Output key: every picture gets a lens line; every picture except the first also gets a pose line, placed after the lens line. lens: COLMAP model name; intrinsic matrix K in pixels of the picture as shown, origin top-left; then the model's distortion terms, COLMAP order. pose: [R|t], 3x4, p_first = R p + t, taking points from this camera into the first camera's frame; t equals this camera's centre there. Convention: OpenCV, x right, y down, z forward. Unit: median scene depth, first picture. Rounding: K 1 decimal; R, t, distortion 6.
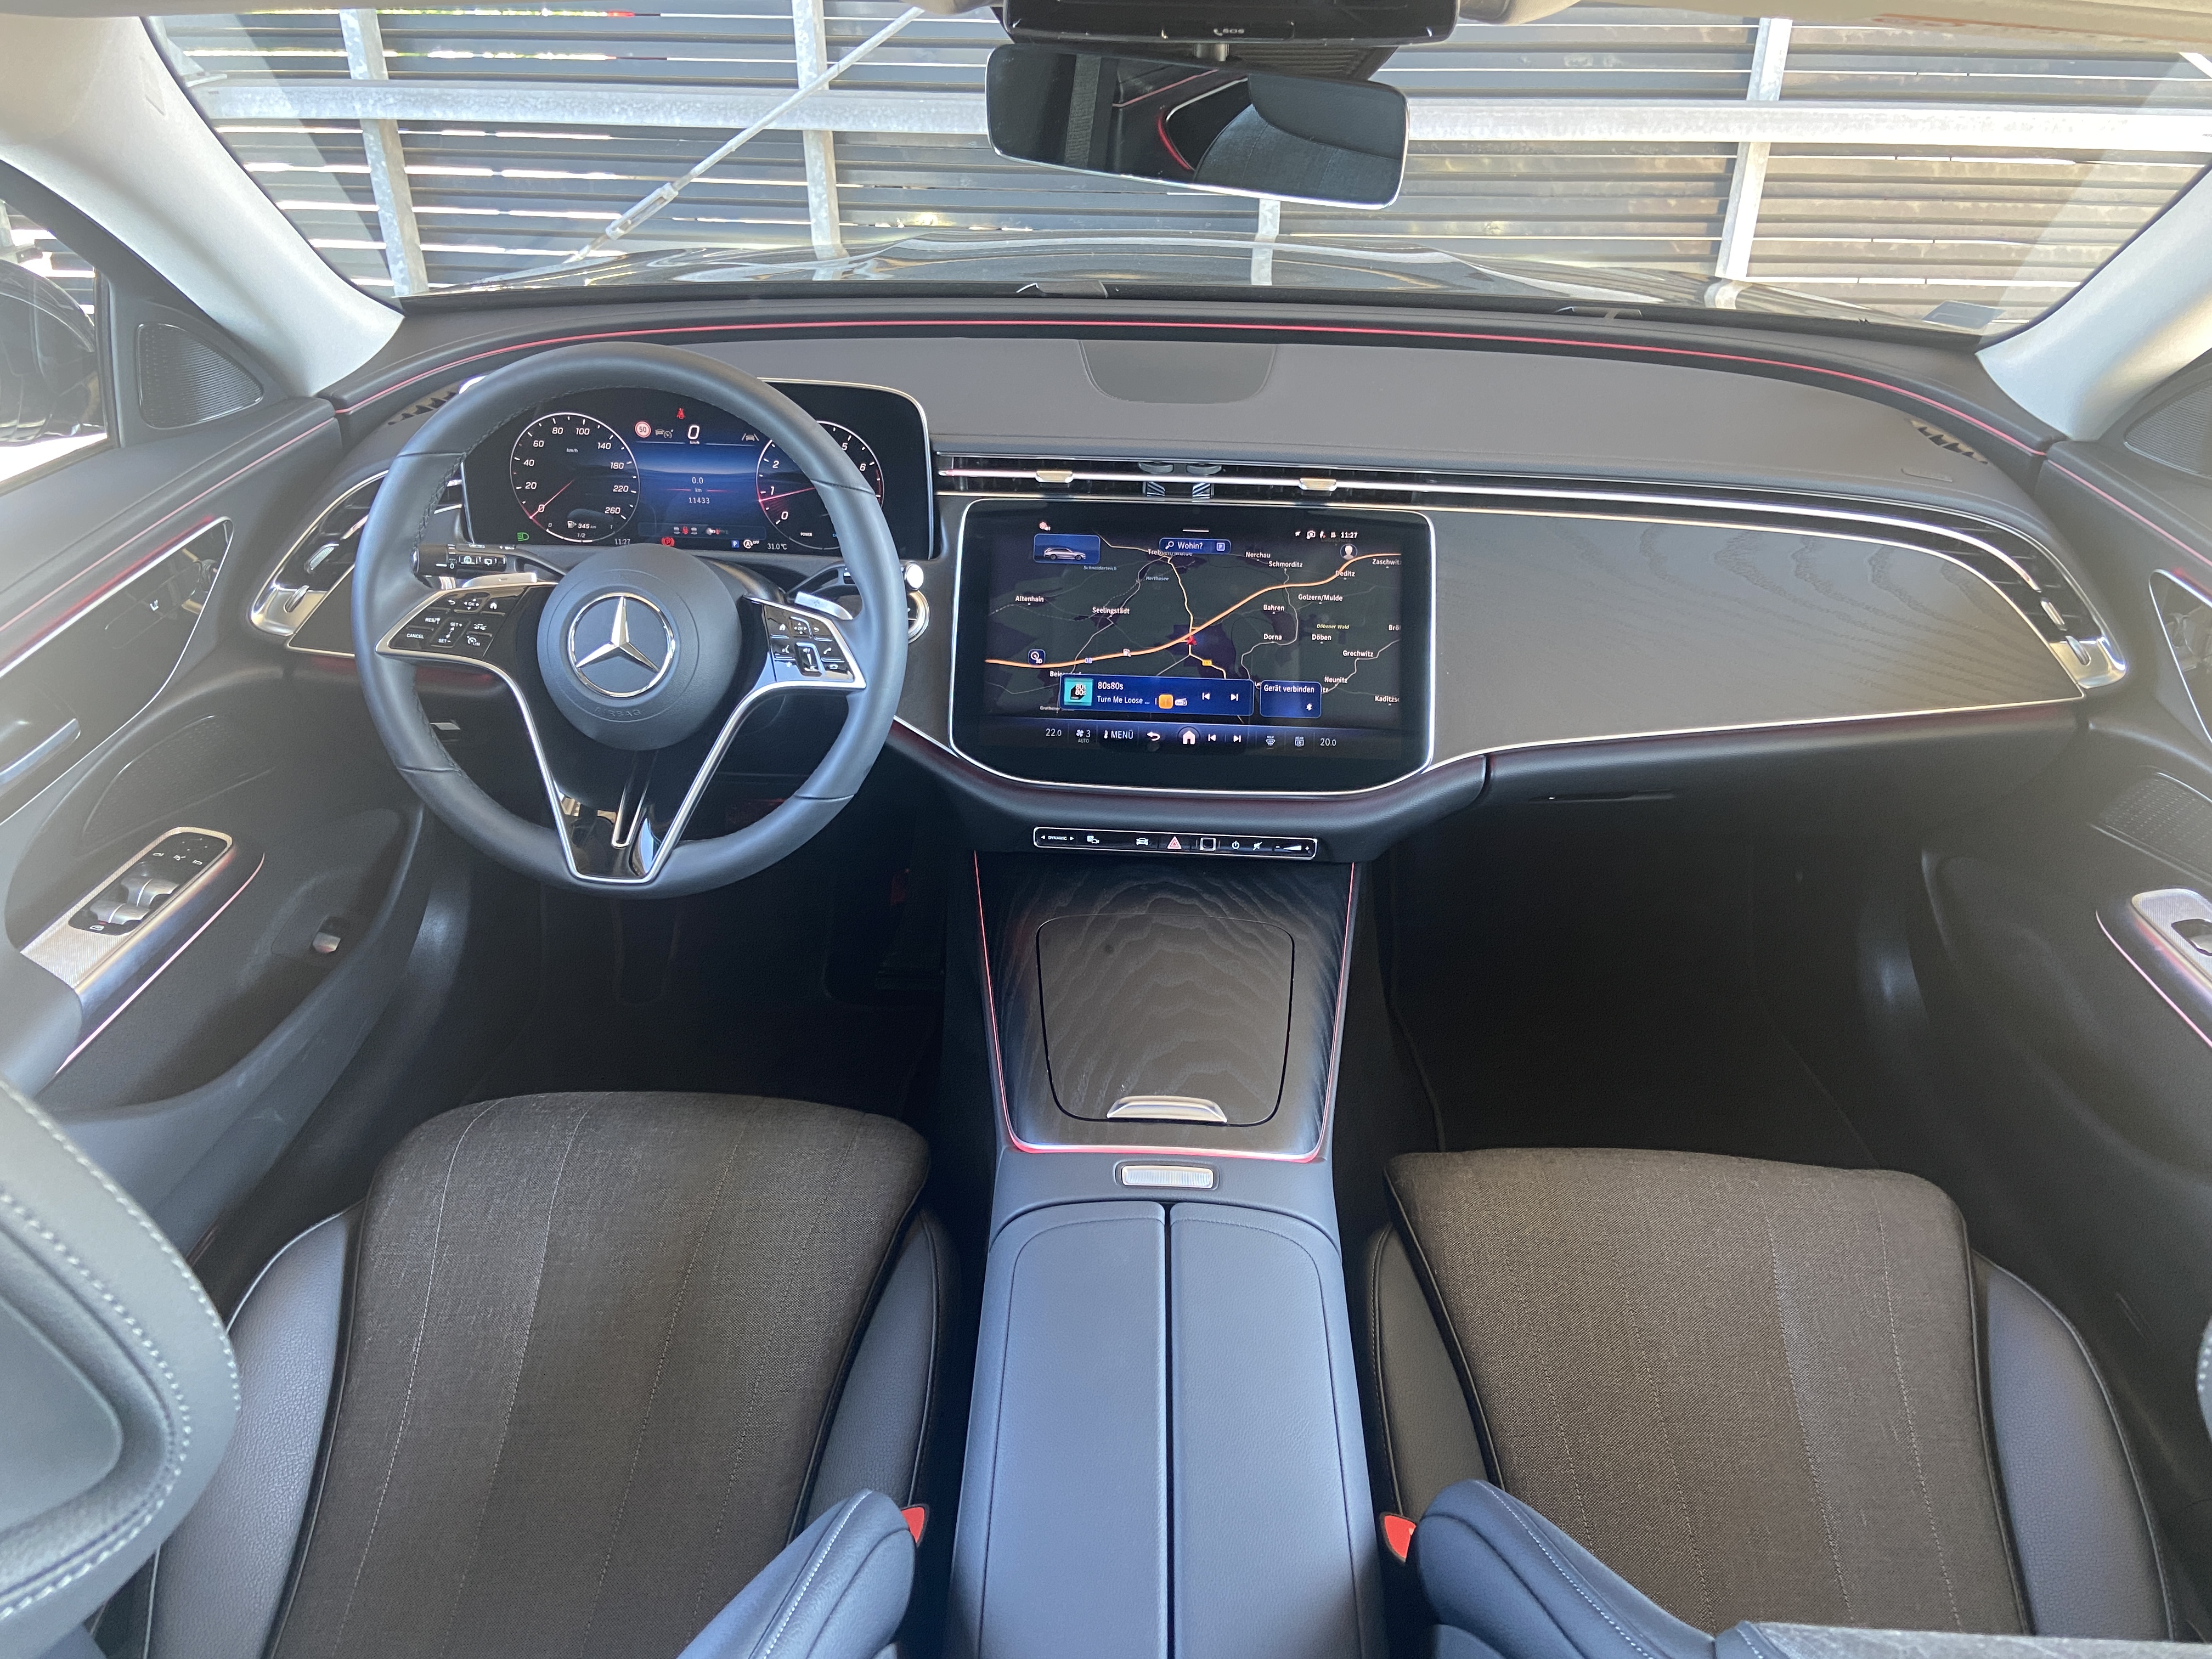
lens RADIAL K [[1685.5, 0, 1098.6], [0, 1685.5, 746.5], [0, 0, 1]] dist [0.118674, -0.151446]
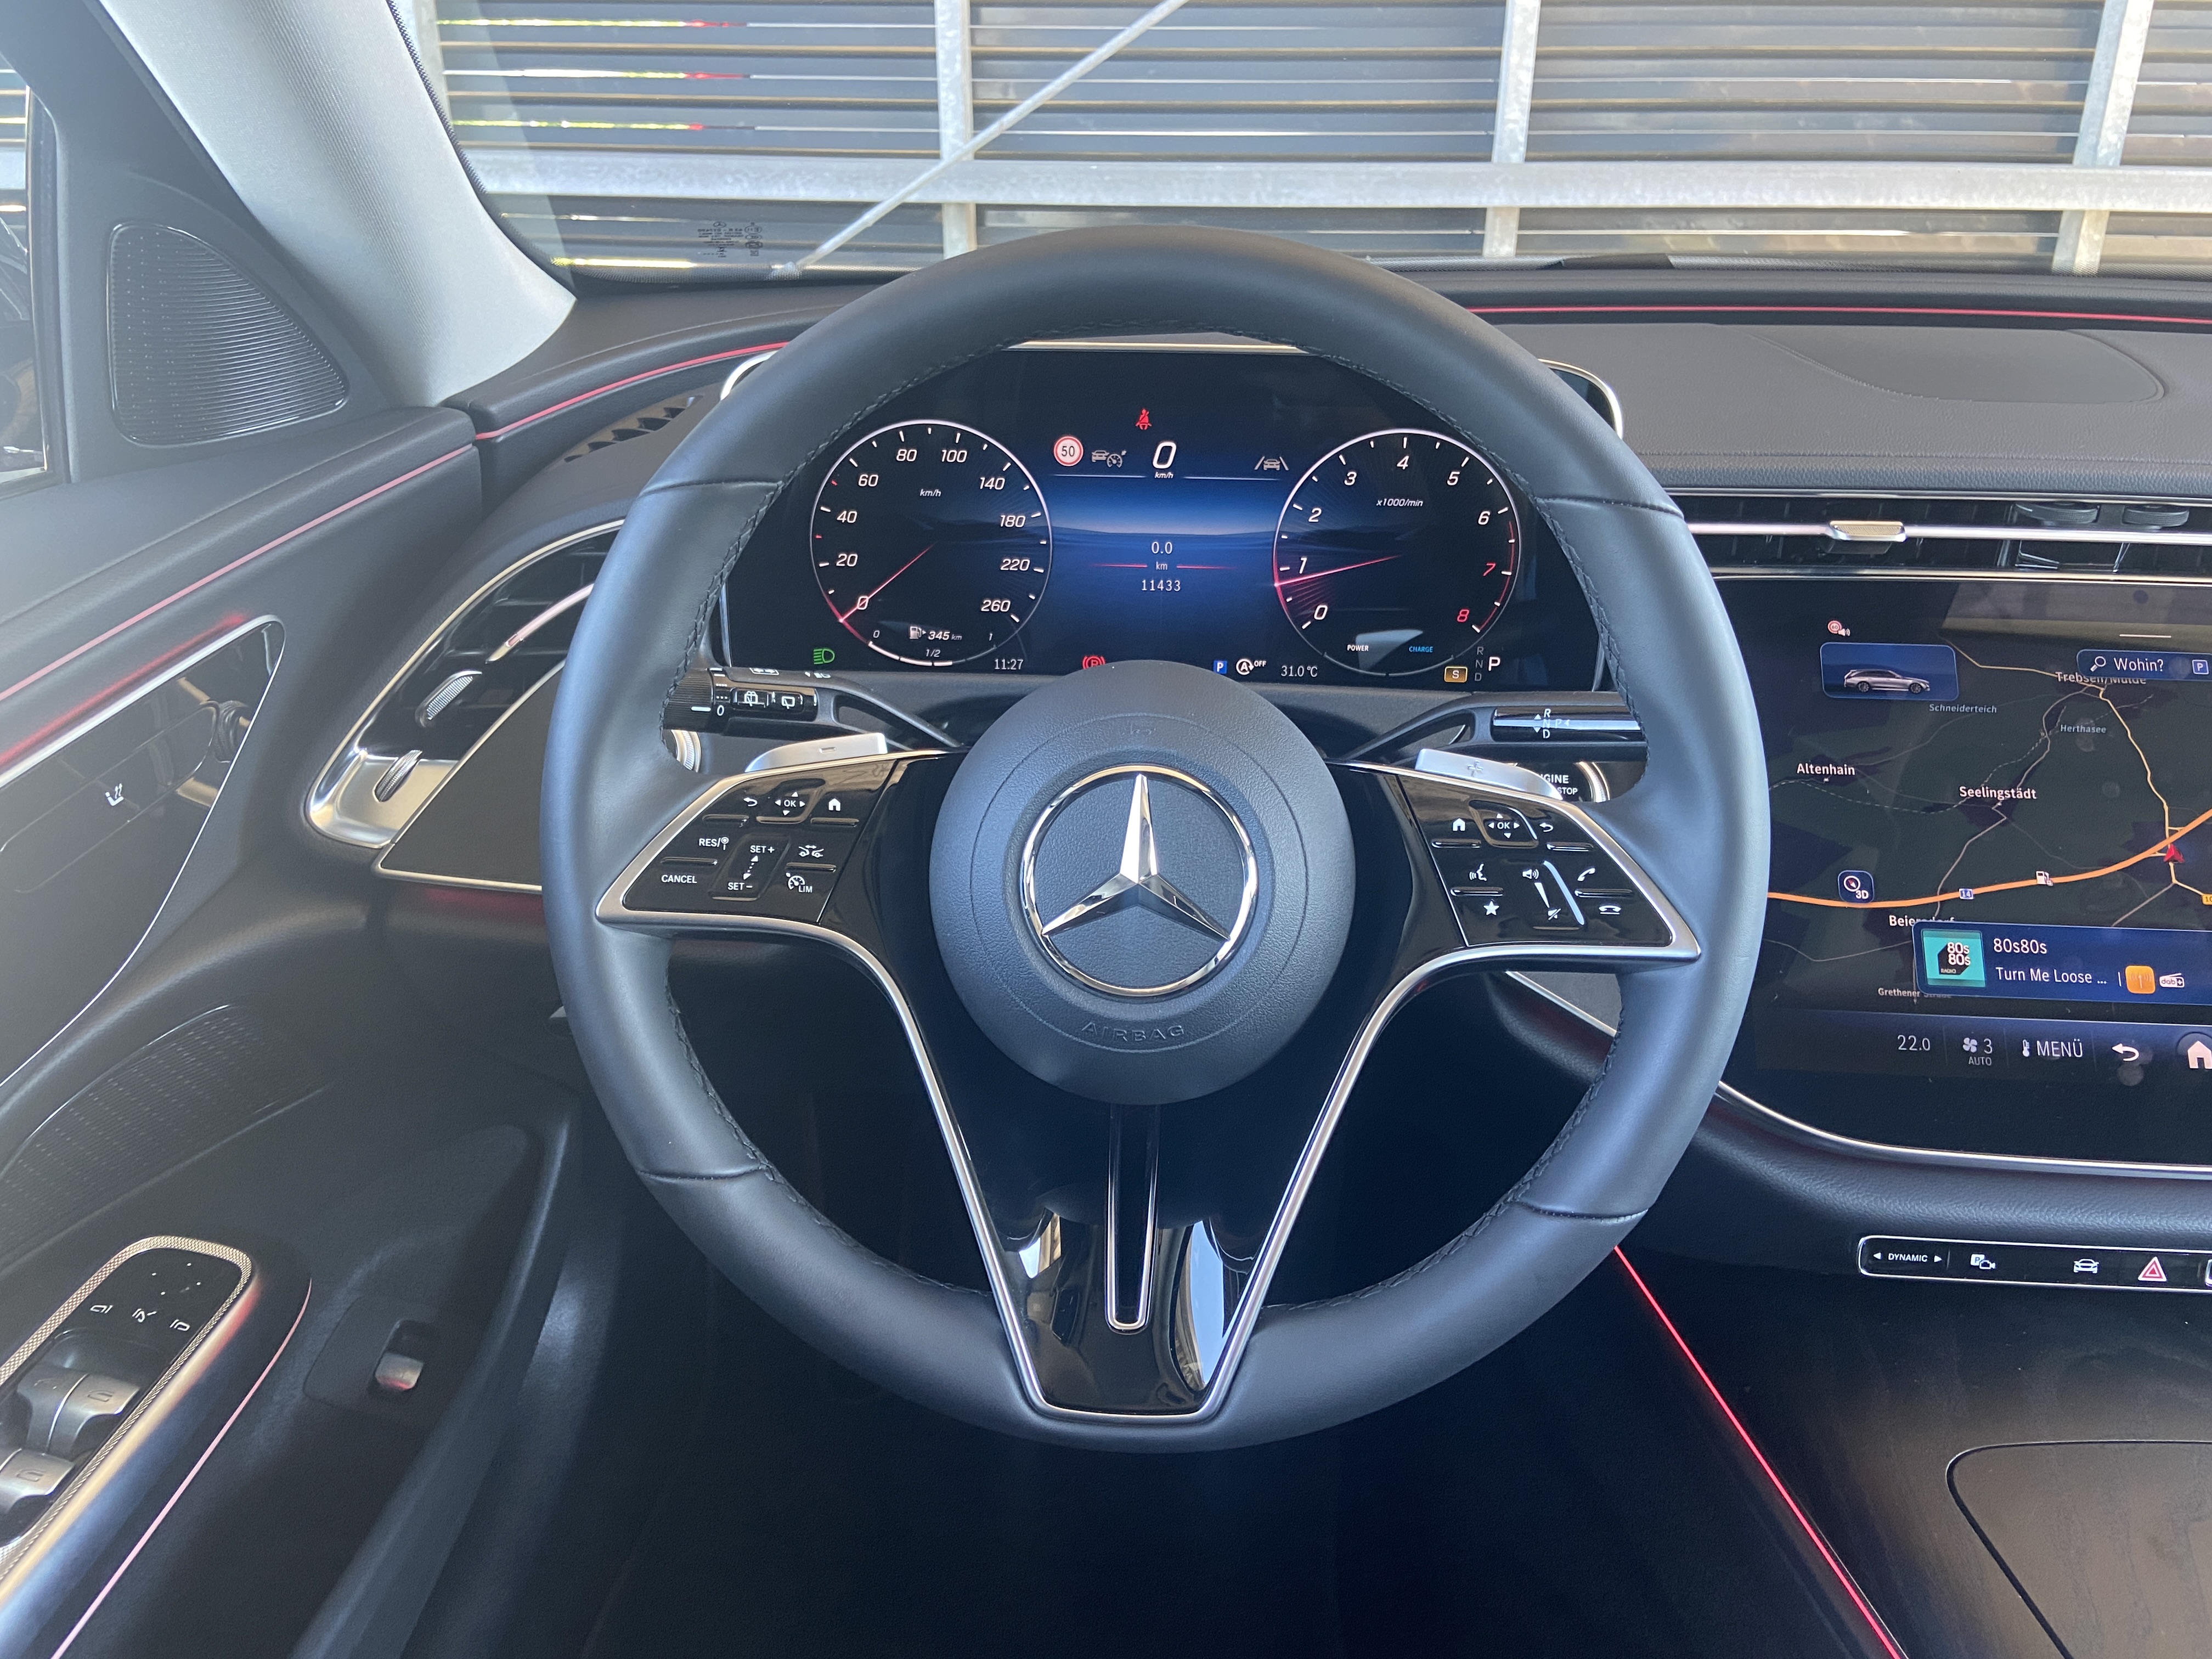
lens RADIAL K [[1685.5, 0, 1098.6], [0, 1685.5, 746.5], [0, 0, 1]] dist [0.118674, -0.151446]
pose [[0.999999, -0.000800, 0.001105, -0.258688], [0.000897, 0.995907, -0.090384, -0.048256], [-0.001029, 0.090385, 0.995906, 0.488969]]
